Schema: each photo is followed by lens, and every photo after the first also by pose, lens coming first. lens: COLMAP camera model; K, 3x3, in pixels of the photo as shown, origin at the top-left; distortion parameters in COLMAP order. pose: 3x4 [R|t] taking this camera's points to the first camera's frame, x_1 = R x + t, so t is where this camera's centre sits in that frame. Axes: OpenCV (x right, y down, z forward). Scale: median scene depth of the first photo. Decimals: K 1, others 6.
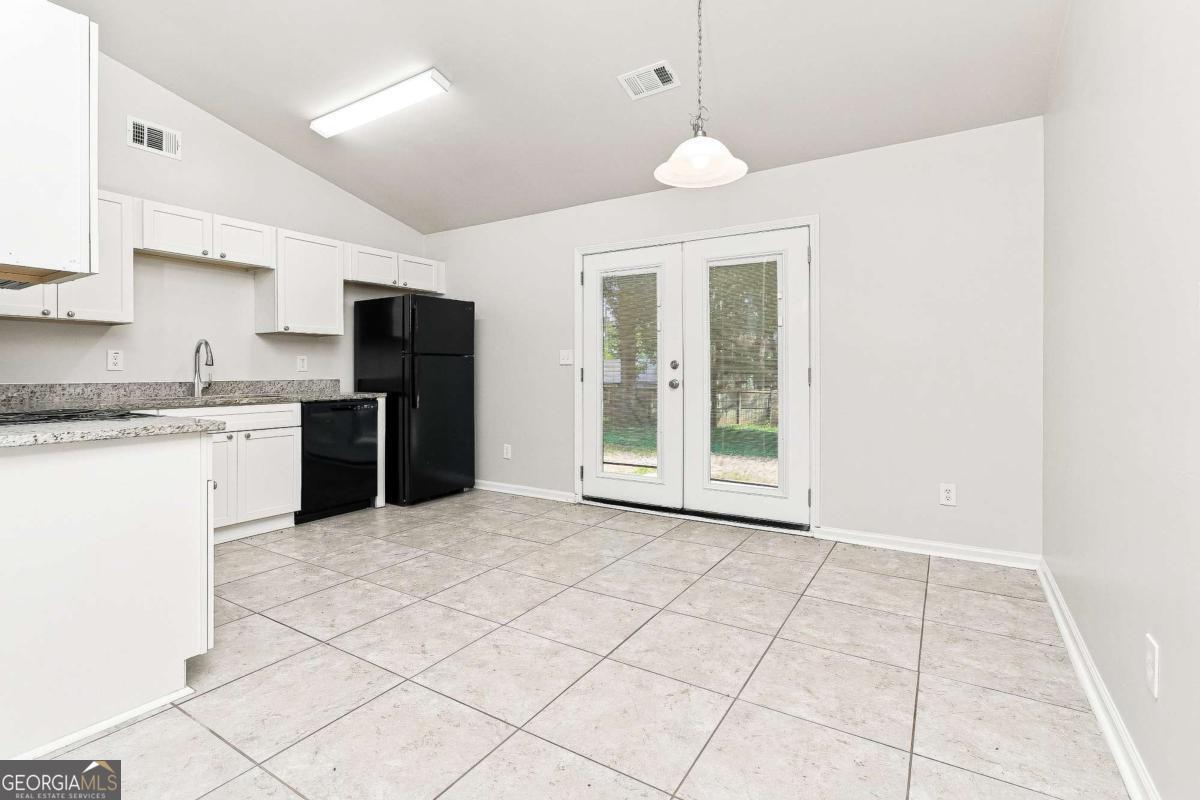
lens RADIAL K [[561.9, 0, 595.5], [0, 561.9, 373.0], [0, 0, 1]] dist [-0.004592, 0.000453]
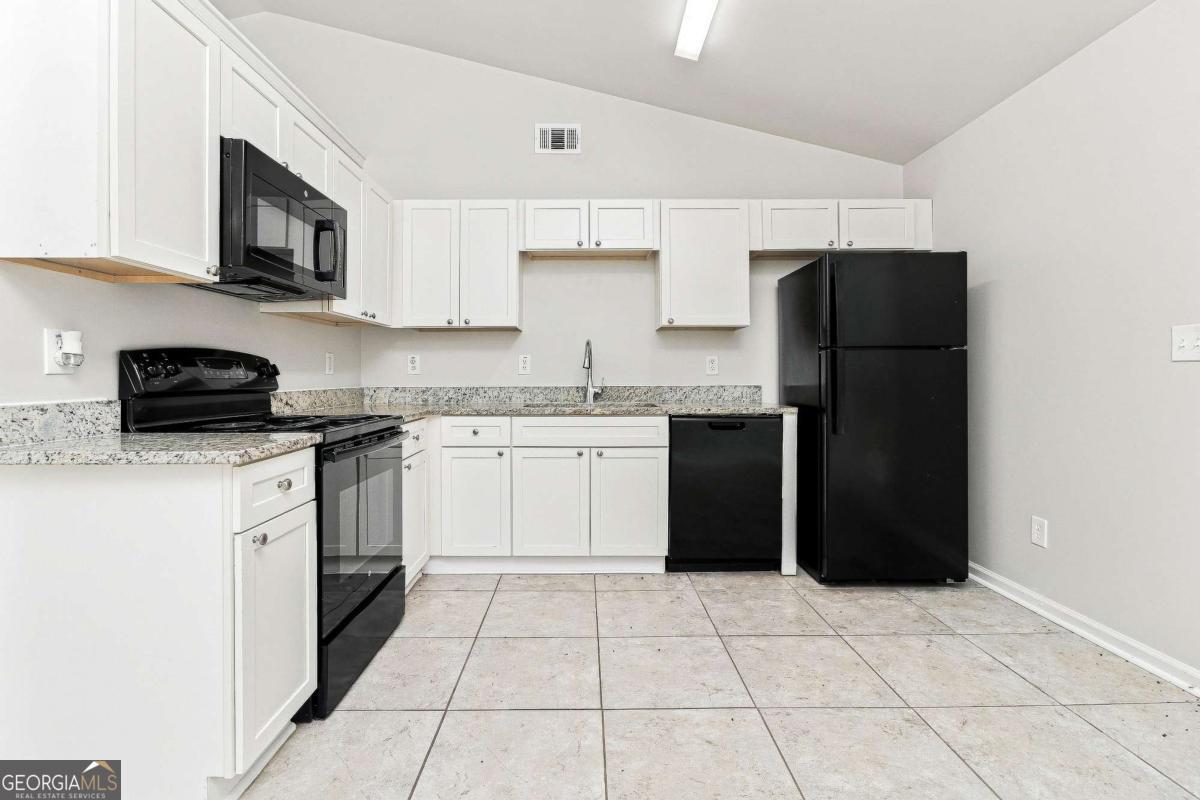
lens RADIAL K [[561.9, 0, 595.5], [0, 561.9, 373.0], [0, 0, 1]] dist [-0.004592, 0.000453]
pose [[0.540680, -0.002346, -0.841225, 0.071101], [-0.001313, 0.999993, -0.003632, -0.003492], [0.841228, 0.003068, 0.540672, 0.497132]]
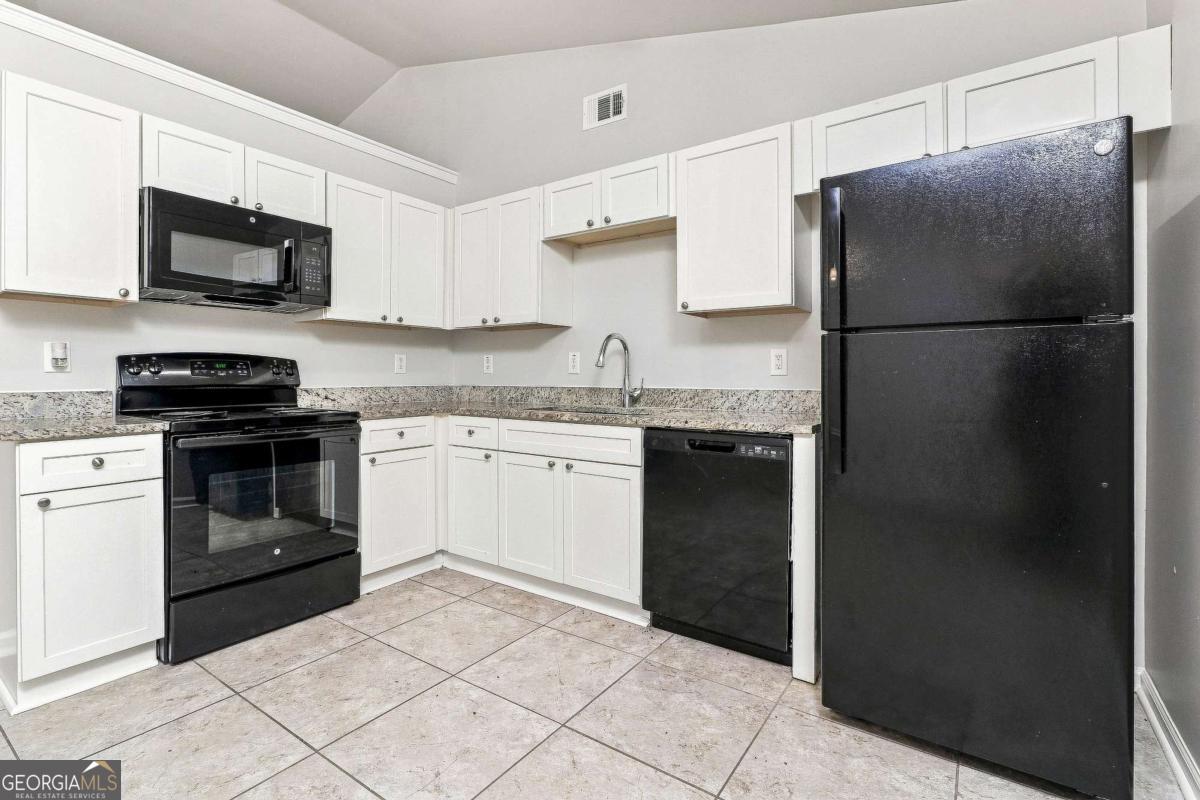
lens RADIAL K [[565.1, 0, 598.3], [0, 565.1, 374.8], [0, 0, 1]] dist [-0.001745, 0.000274]
pose [[-0.056821, 0.000958, -0.998384, 0.084283], [-0.004596, 0.999989, 0.001222, -0.004326], [0.998374, 0.004658, -0.056816, 0.986235]]
